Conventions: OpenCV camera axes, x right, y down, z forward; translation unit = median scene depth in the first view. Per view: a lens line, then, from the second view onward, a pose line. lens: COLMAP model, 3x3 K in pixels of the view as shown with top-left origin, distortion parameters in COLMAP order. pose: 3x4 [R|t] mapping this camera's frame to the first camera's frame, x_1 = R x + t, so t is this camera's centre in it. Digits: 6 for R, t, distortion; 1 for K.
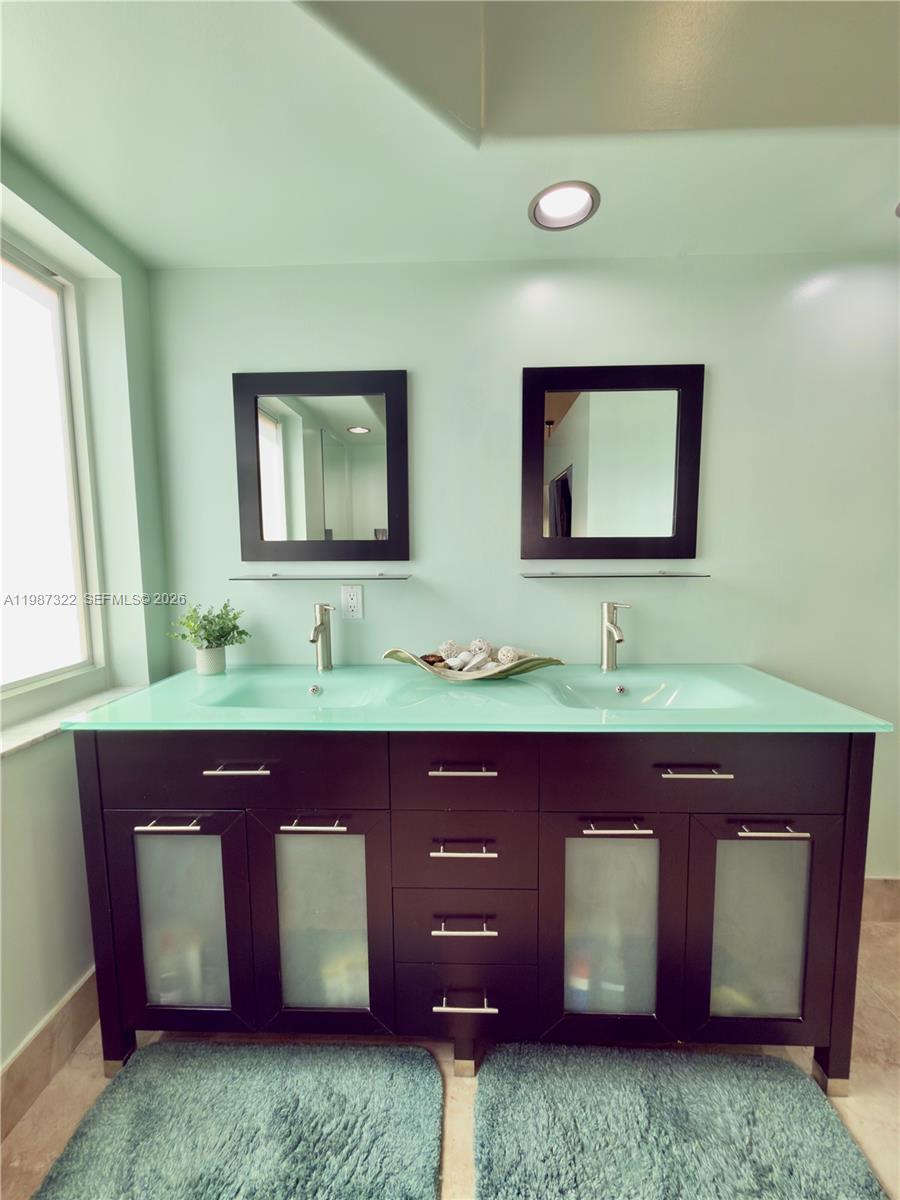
lens RADIAL K [[478.5, 0, 451.8], [0, 478.5, 599.4], [0, 0, 1]] dist [-0.000957, -0.000052]
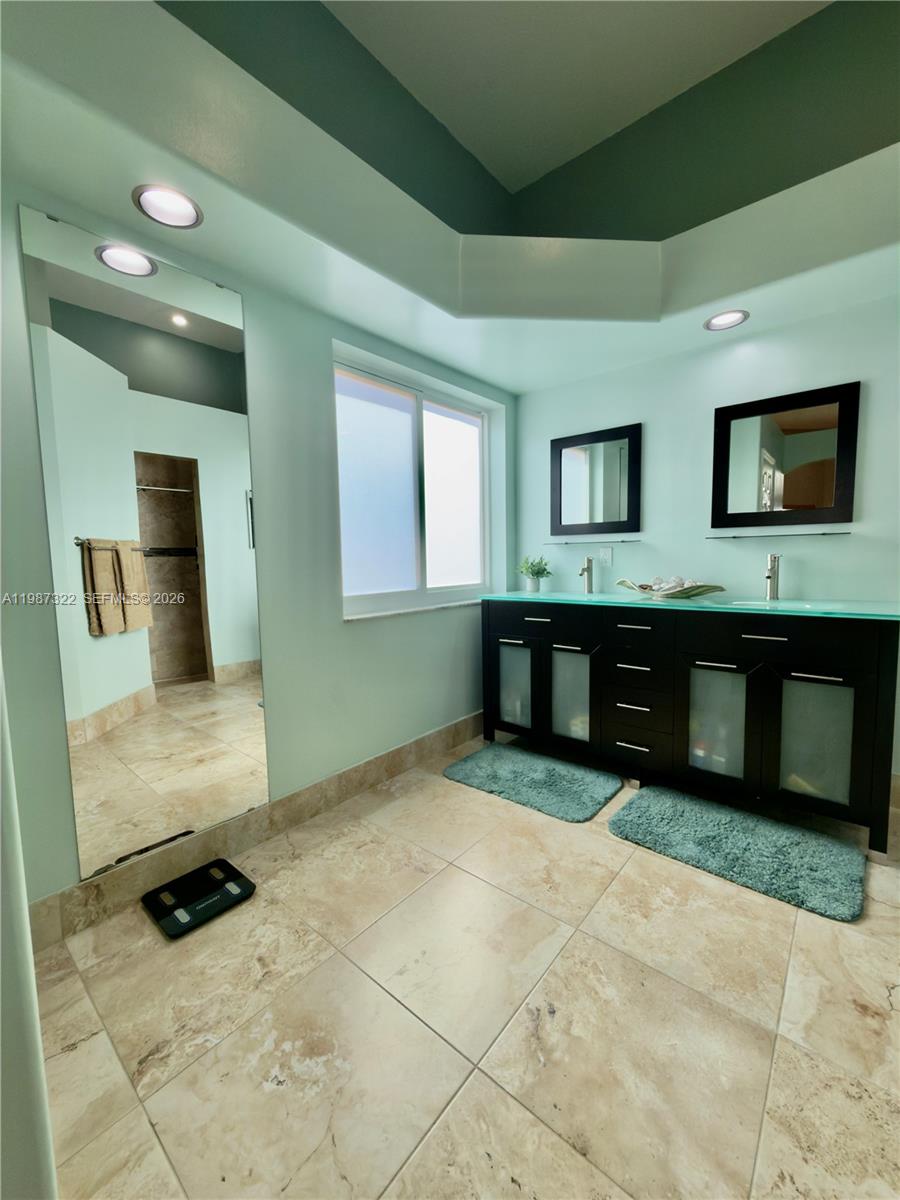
lens RADIAL K [[478.5, 0, 451.8], [0, 478.5, 599.4], [0, 0, 1]] dist [-0.000957, -0.000052]
pose [[0.785304, 0.050026, -0.617086, 0.507959], [-0.048080, 0.998648, 0.019772, 0.177957], [0.617241, 0.014143, 0.786647, -0.852869]]
